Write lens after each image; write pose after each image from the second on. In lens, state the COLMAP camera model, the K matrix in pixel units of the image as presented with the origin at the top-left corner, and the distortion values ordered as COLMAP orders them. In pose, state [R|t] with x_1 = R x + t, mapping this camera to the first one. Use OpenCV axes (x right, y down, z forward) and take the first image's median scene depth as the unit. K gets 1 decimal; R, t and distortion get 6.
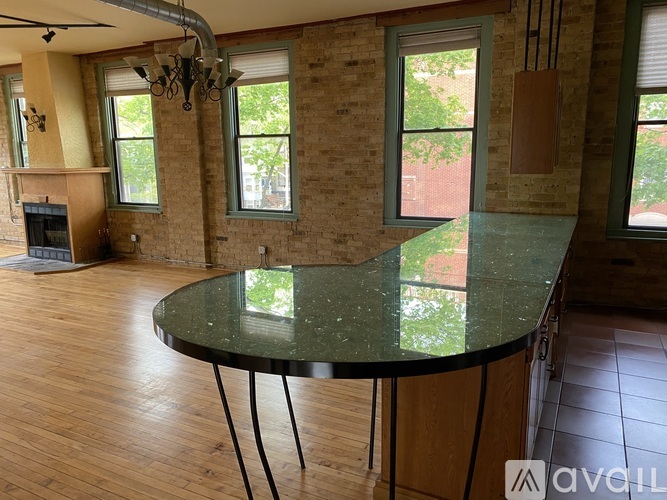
lens RADIAL K [[507.1, 0, 336.7], [0, 507.1, 247.0], [0, 0, 1]] dist [0.063121, -0.078164]
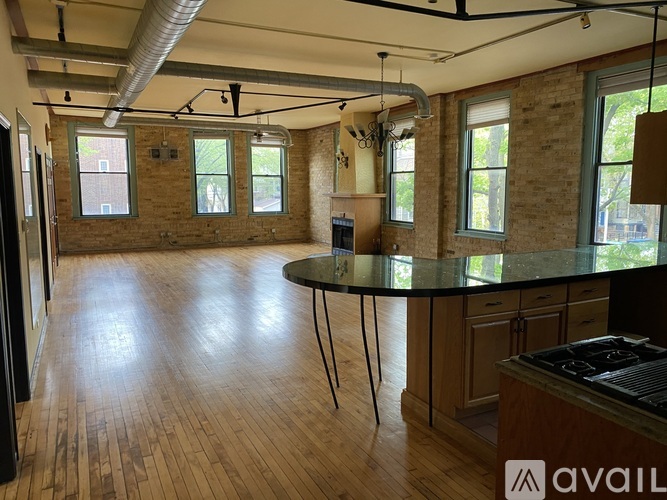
lens RADIAL K [[507.1, 0, 336.7], [0, 507.1, 247.0], [0, 0, 1]] dist [0.063121, -0.078164]
pose [[0.803721, 0.080245, -0.589570, 0.279279], [-0.112043, 0.993549, -0.017510, 0.023955], [0.584362, 0.080131, 0.807527, -0.154434]]
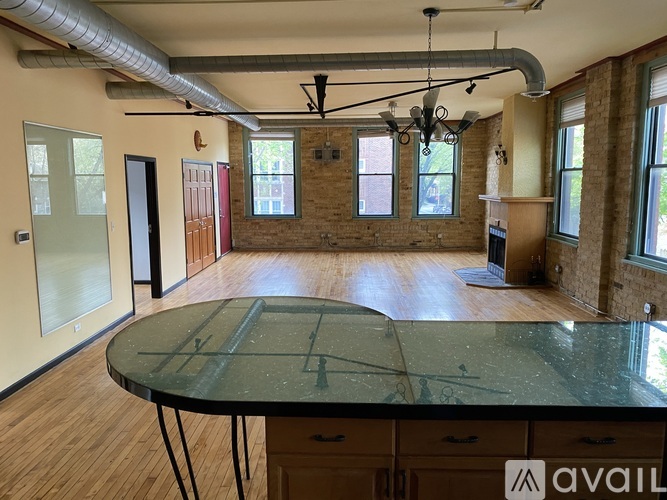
lens RADIAL K [[505.1, 0, 333.5], [0, 505.1, 250.0], [0, 0, 1]] dist [0.116364, -0.189114]
pose [[0.422576, 0.129582, -0.897016, 0.341341], [-0.157227, 0.985201, 0.068253, -0.059382], [0.892586, 0.112194, 0.436696, 0.195529]]
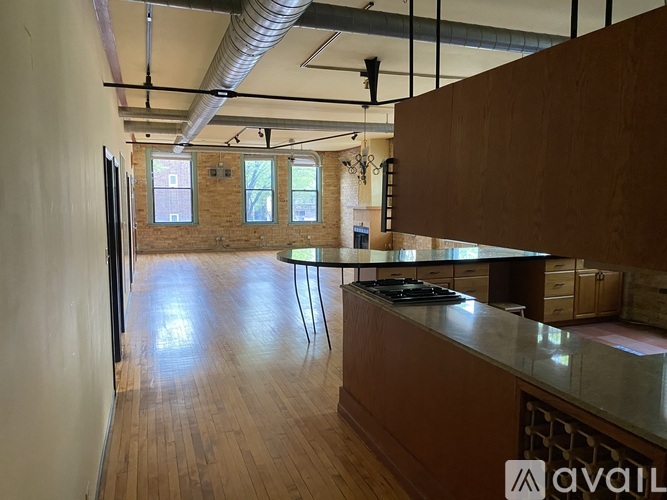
lens RADIAL K [[505.1, 0, 333.5], [0, 505.1, 250.0], [0, 0, 1]] dist [0.116364, -0.189114]
pose [[0.726073, 0.082349, -0.682668, 0.573976], [-0.130838, 0.991210, -0.019590, 0.042389], [0.675055, 0.103543, 0.730466, -0.314844]]
